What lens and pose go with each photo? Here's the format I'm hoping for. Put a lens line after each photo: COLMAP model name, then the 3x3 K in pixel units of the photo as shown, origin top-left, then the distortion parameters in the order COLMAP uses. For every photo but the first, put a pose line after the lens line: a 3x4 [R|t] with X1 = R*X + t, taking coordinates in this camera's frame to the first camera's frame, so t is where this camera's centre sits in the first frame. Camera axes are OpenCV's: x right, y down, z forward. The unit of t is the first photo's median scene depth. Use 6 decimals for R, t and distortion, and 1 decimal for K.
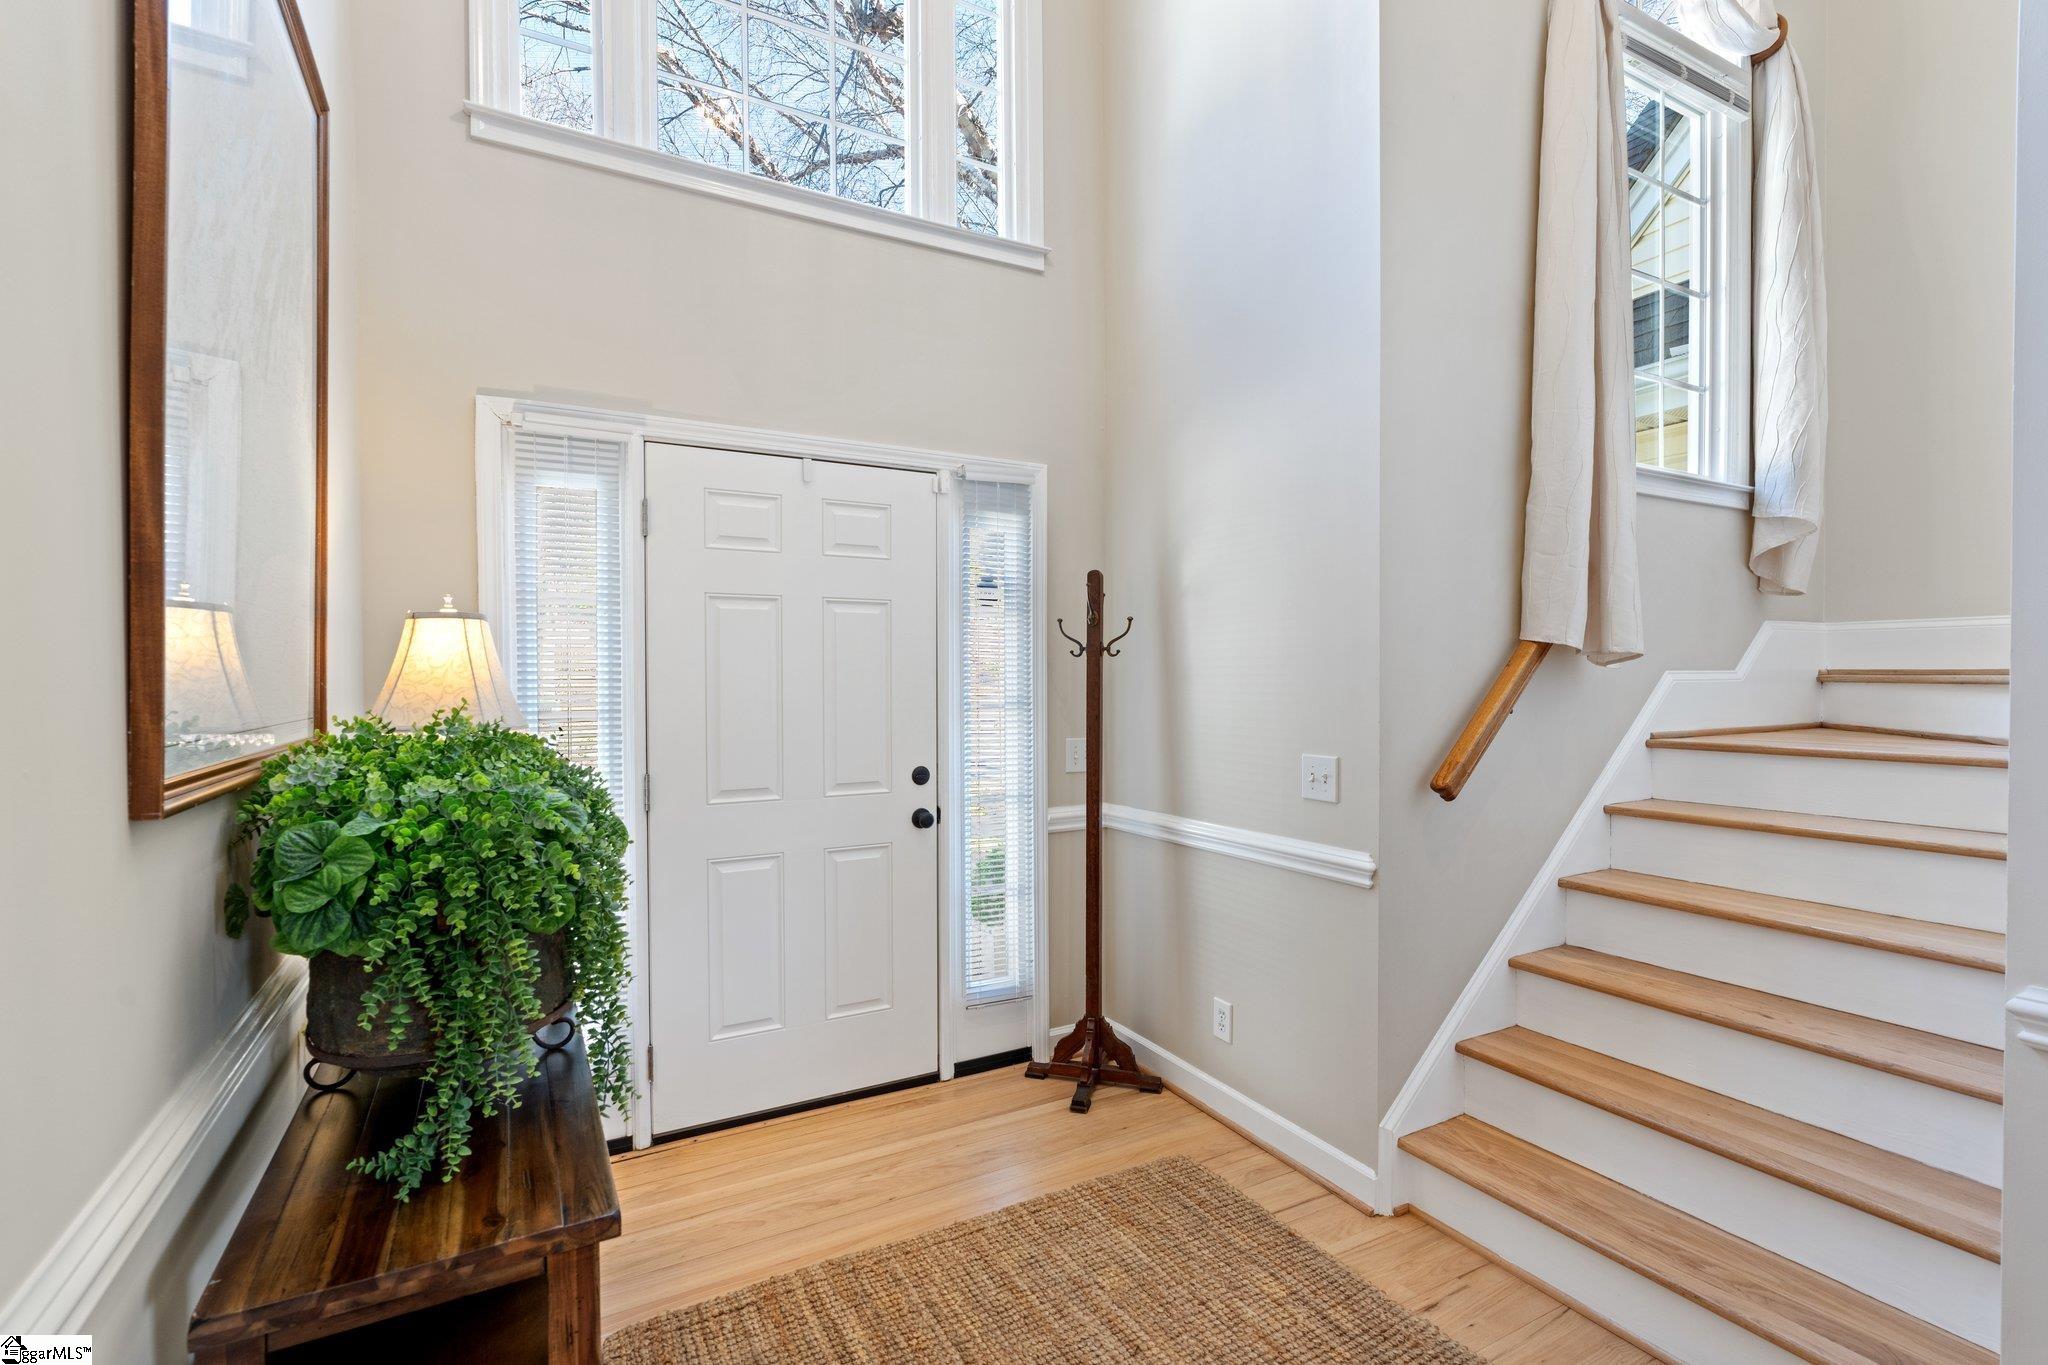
lens RADIAL K [[931.5, 0, 1017.5], [0, 931.5, 675.0], [0, 0, 1]] dist [-0.000528, 0.000356]
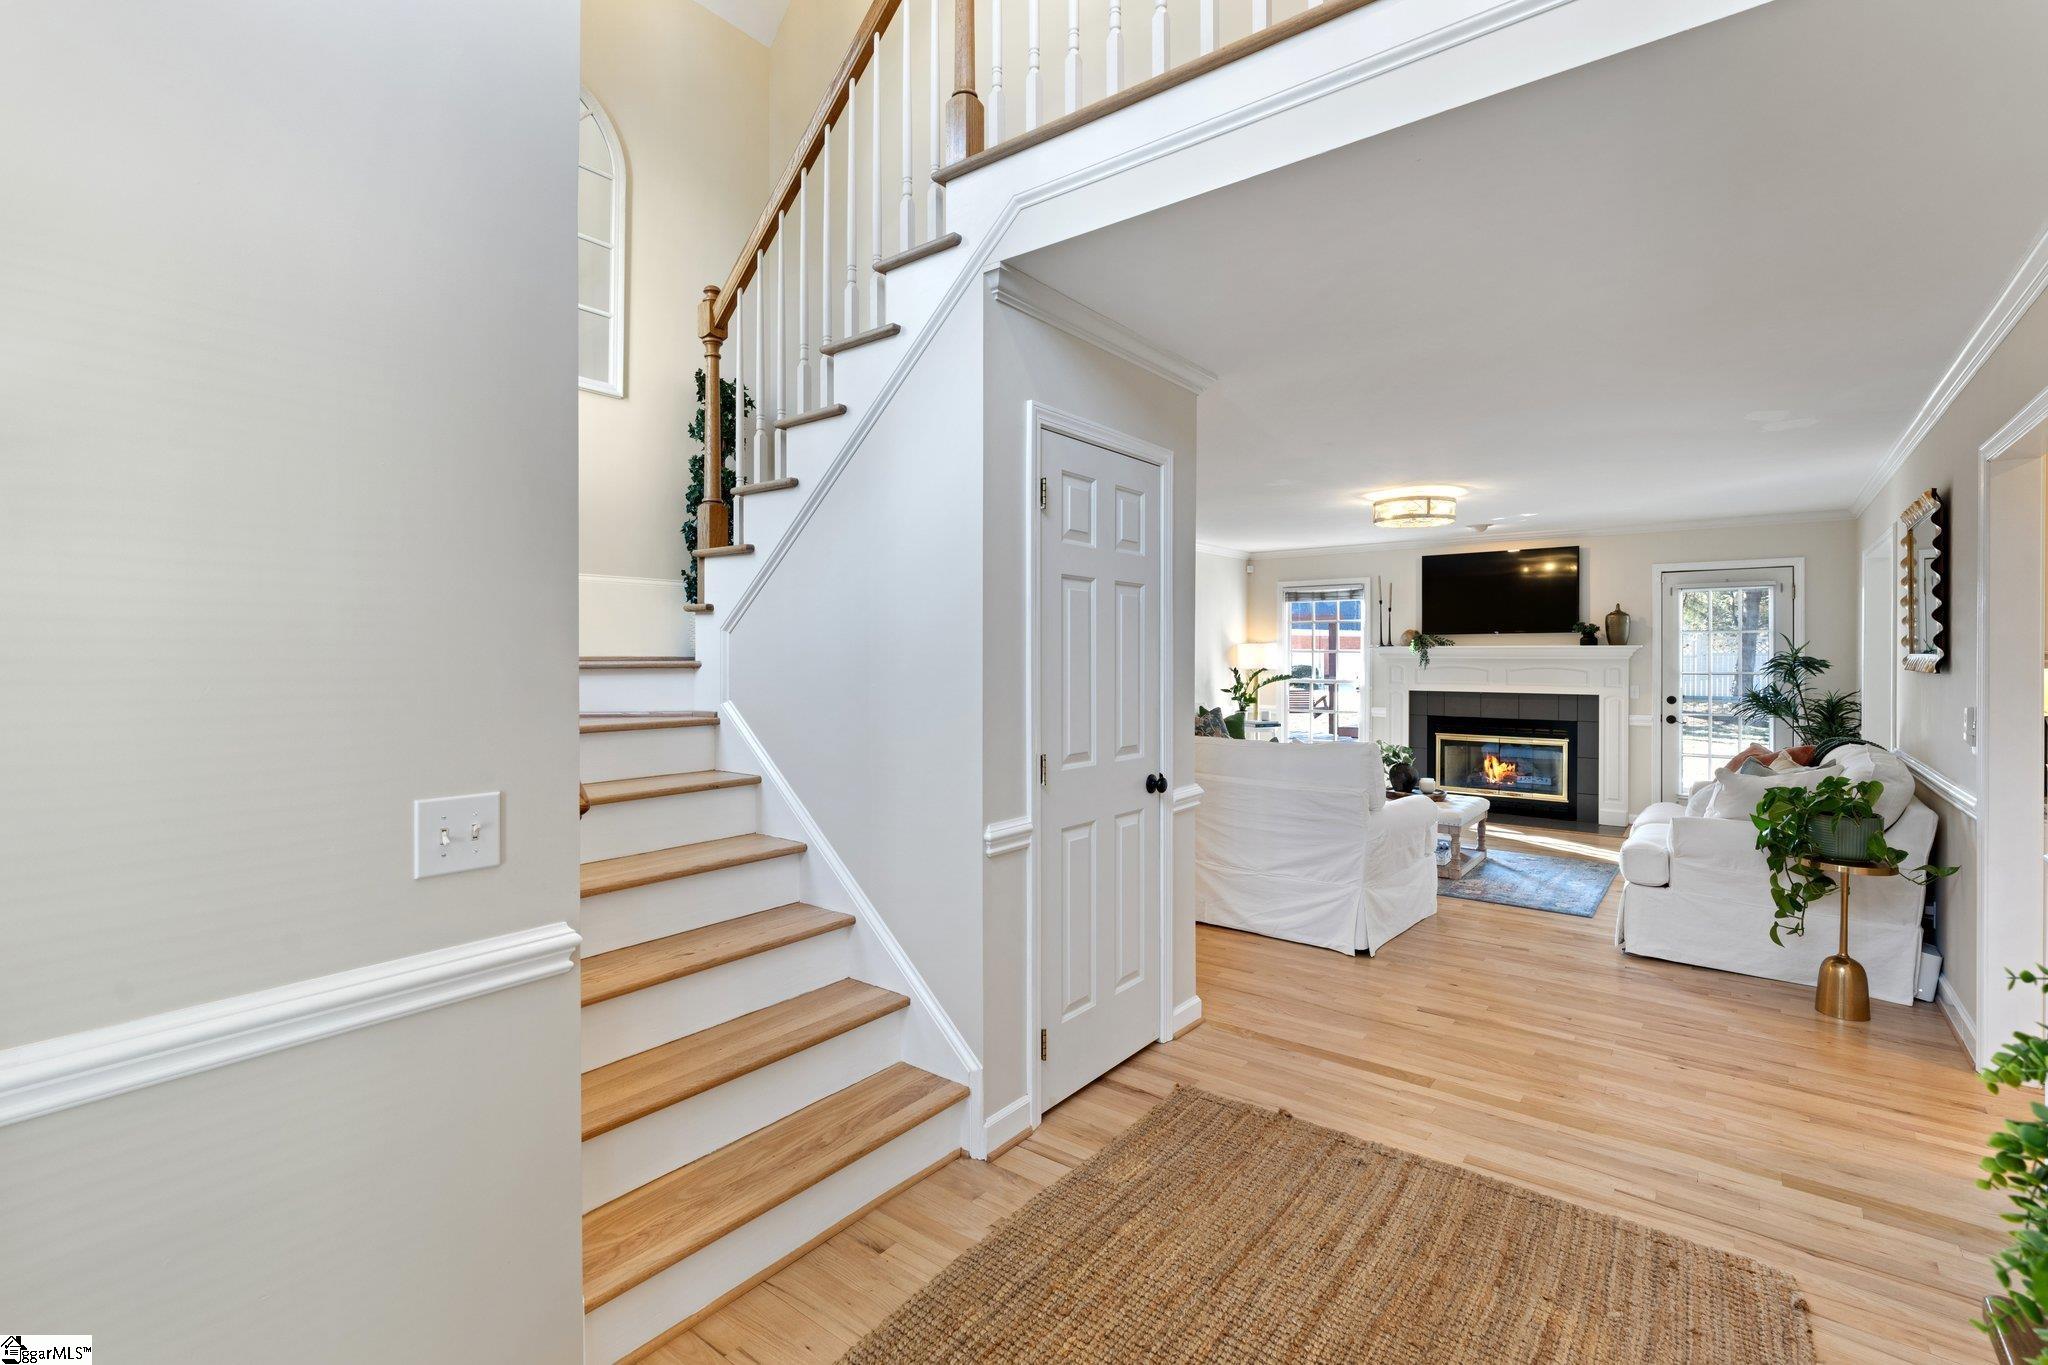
lens RADIAL K [[930.1, 0, 1027.9], [0, 930.1, 660.7], [0, 0, 1]] dist [-0.002133, 0.003617]
pose [[-0.398723, 0.000361, 0.917071, -0.308966], [0.003828, 0.999992, 0.001271, 0.000930], [-0.917063, 0.004018, -0.398721, 0.774312]]
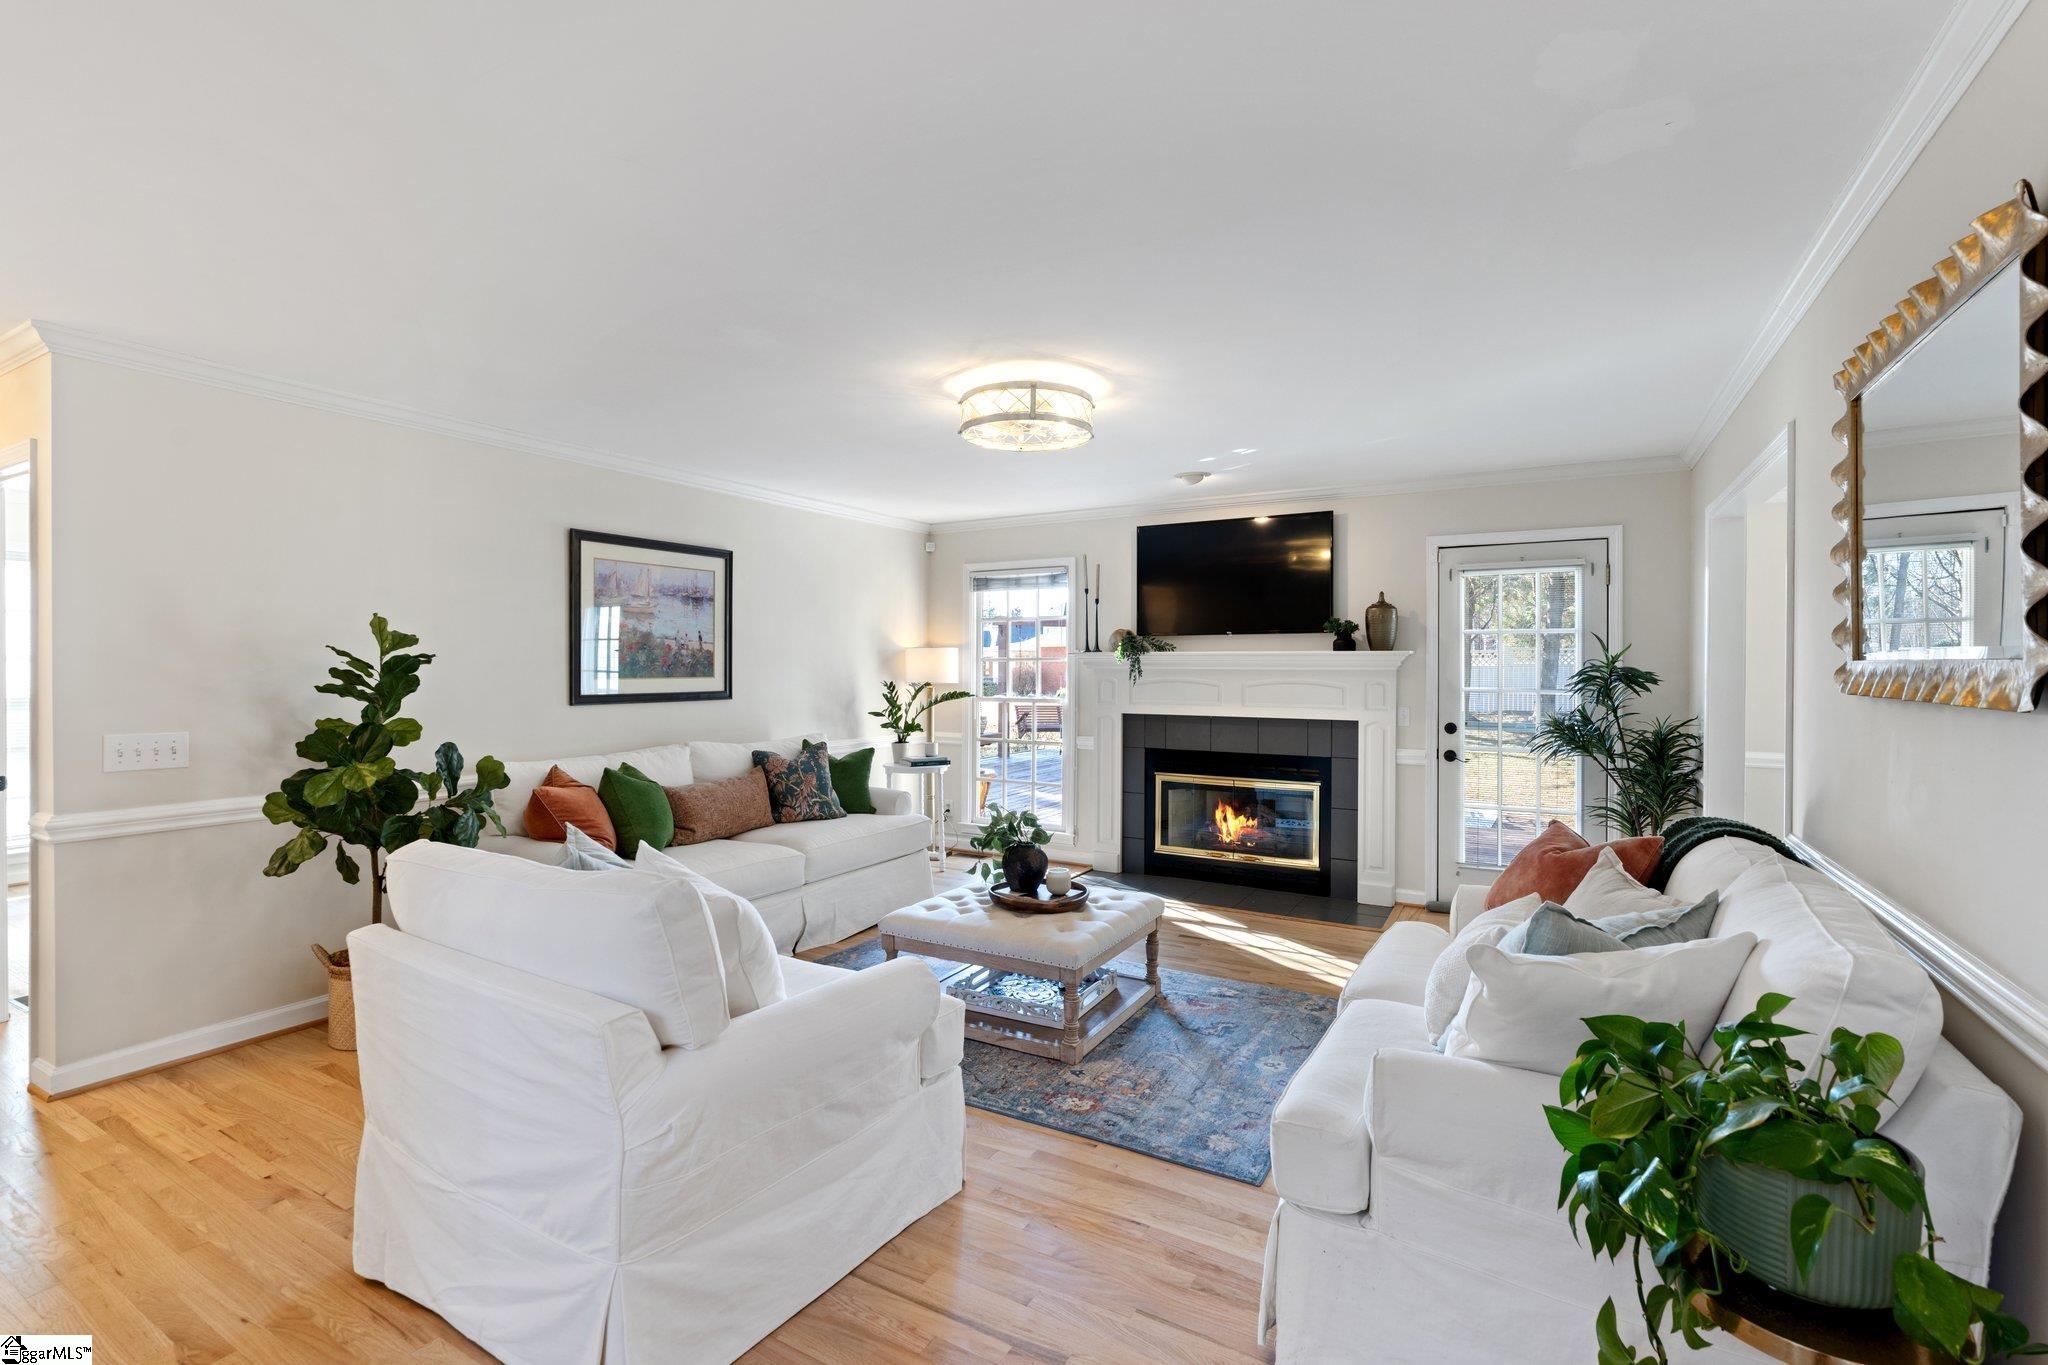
lens RADIAL K [[923.8, 0, 1020.4], [0, 923.8, 668.1], [0, 0, 1]] dist [-0.002153, 0.000026]
pose [[-0.519384, 0.002536, 0.854537, 0.225142], [0.001643, 0.999997, -0.001969, 0.003876], [-0.854539, 0.000381, -0.519387, -0.210732]]
